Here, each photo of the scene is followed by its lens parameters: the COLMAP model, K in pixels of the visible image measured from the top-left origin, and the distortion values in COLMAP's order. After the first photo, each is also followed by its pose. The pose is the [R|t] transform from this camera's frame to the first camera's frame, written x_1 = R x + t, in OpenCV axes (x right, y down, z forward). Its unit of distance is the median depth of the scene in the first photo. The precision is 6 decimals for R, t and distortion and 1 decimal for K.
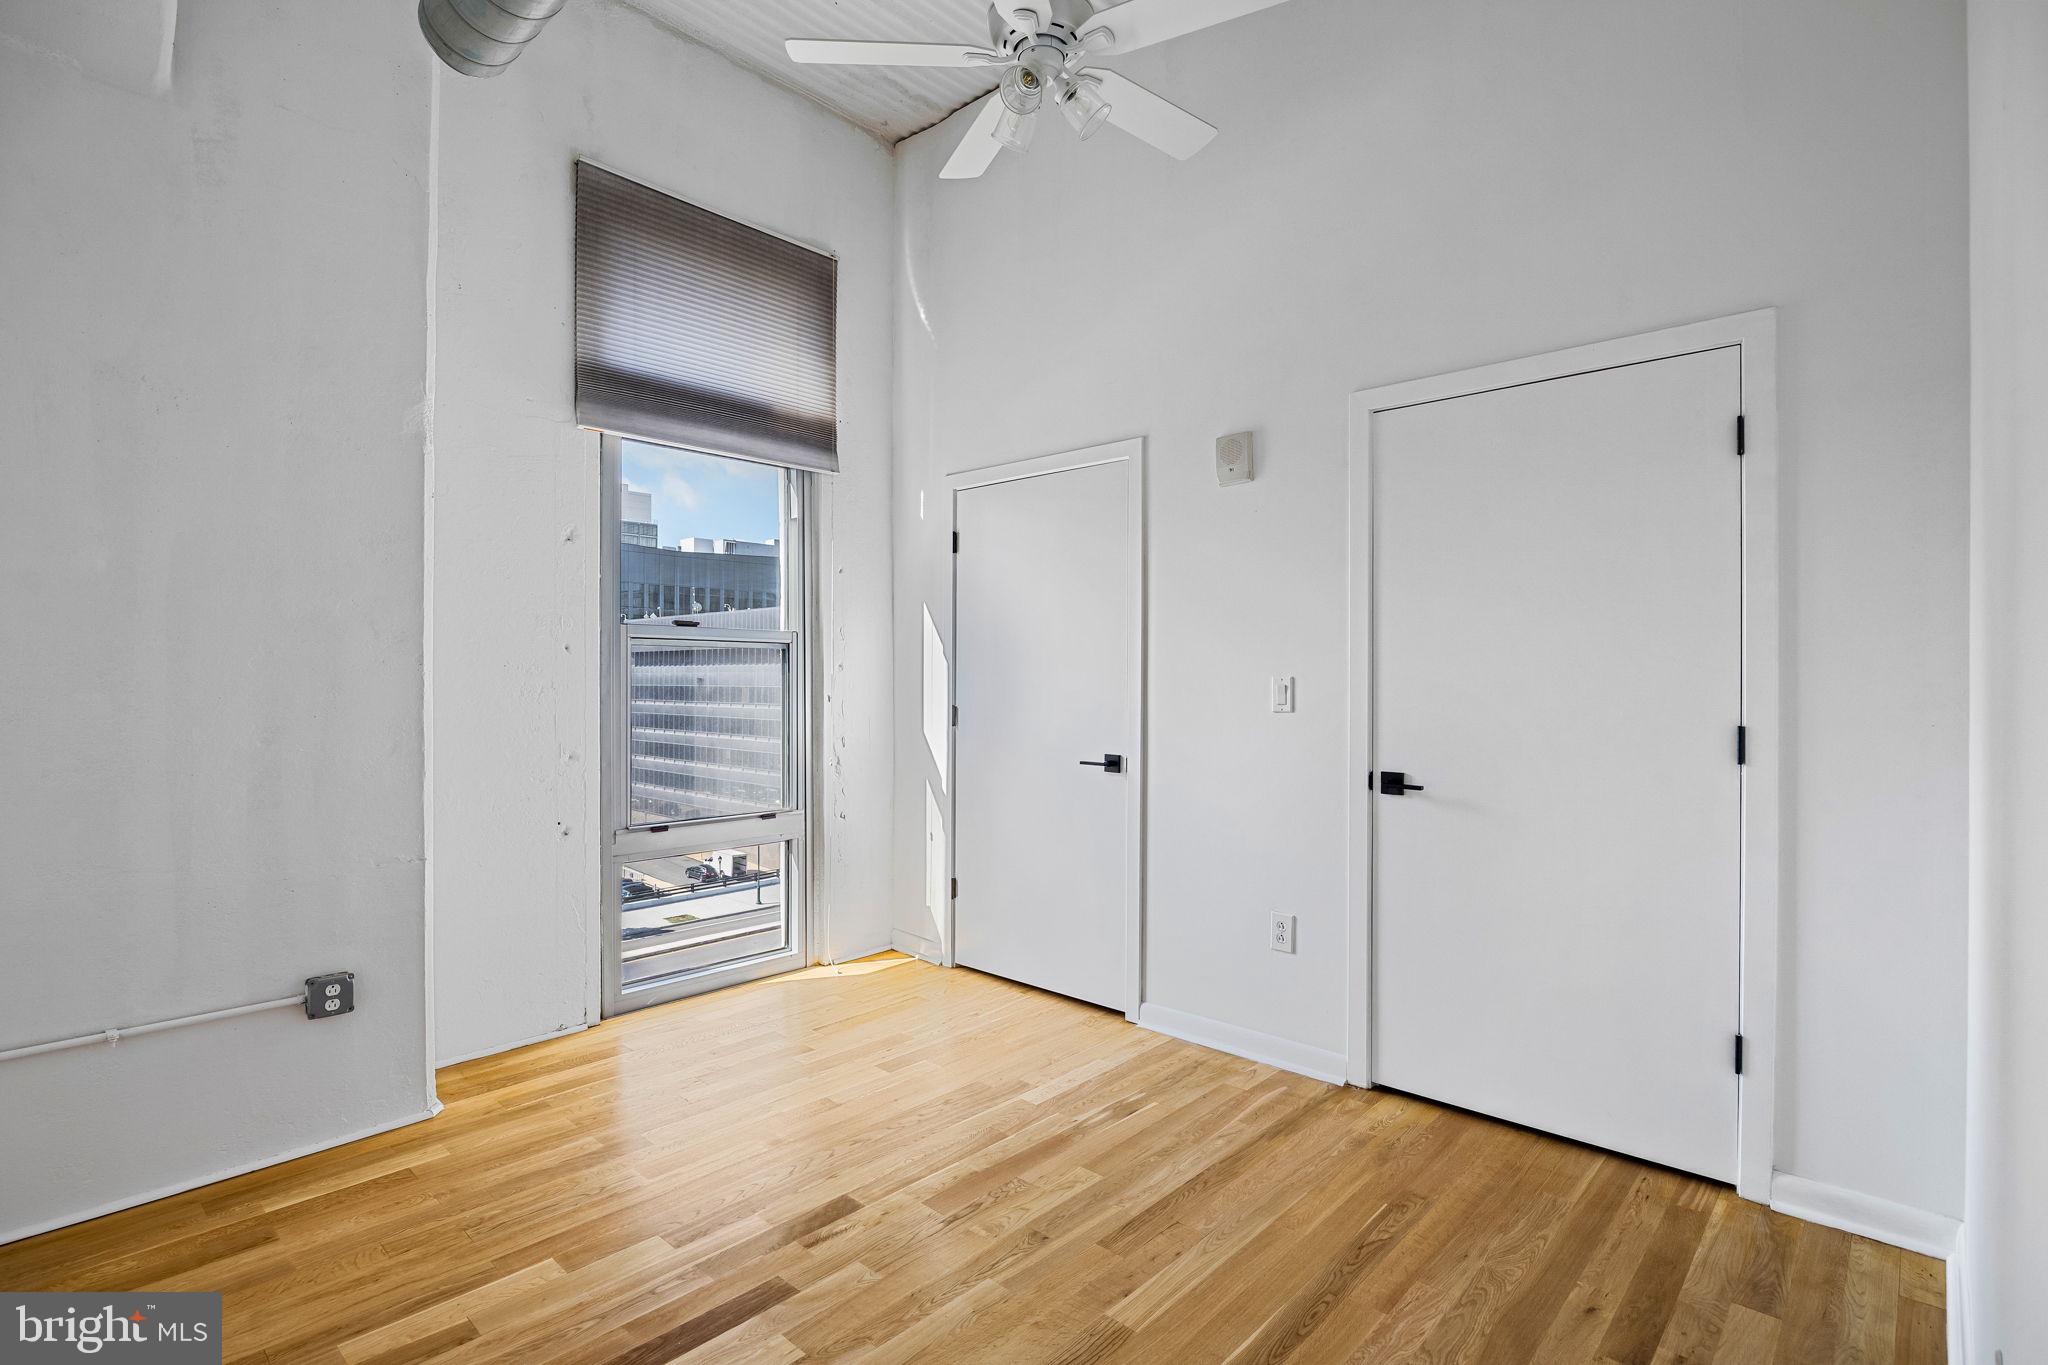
lens RADIAL K [[990.8, 0, 1021.6], [0, 990.8, 672.9], [0, 0, 1]] dist [-0.016907, 0.000507]
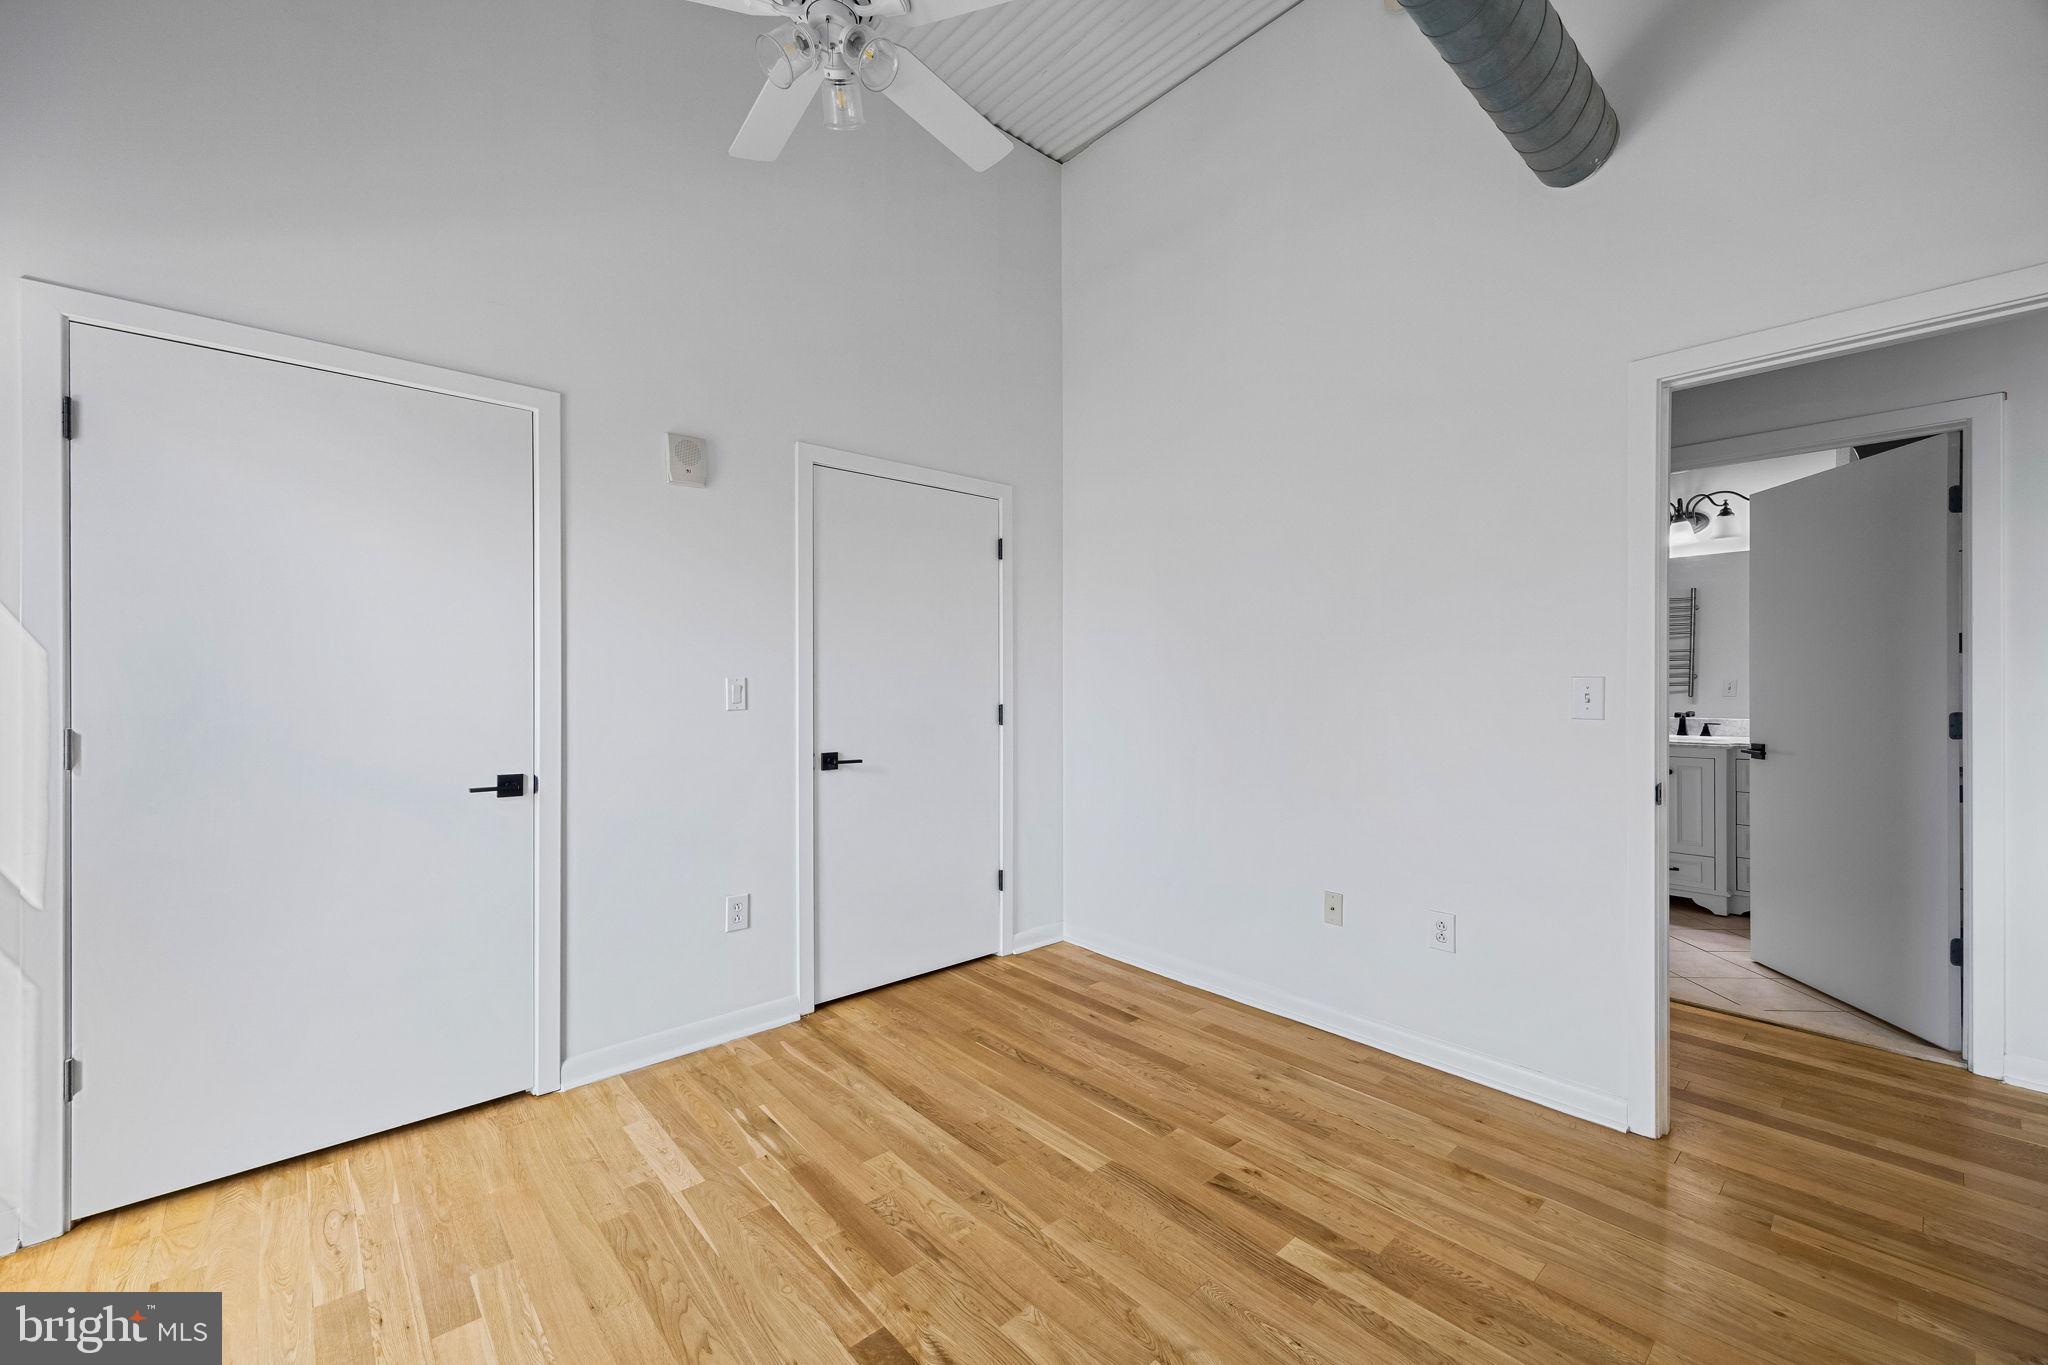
lens RADIAL K [[811.7, 0, 1024.0], [0, 811.7, 682.5], [0, 0, 1]] dist [0.001943, -0.000279]
pose [[0.086592, -0.000555, 0.996244, -0.672578], [-0.003237, 0.999994, 0.000838, 0.008564], [-0.996239, -0.003297, 0.086589, 0.686191]]
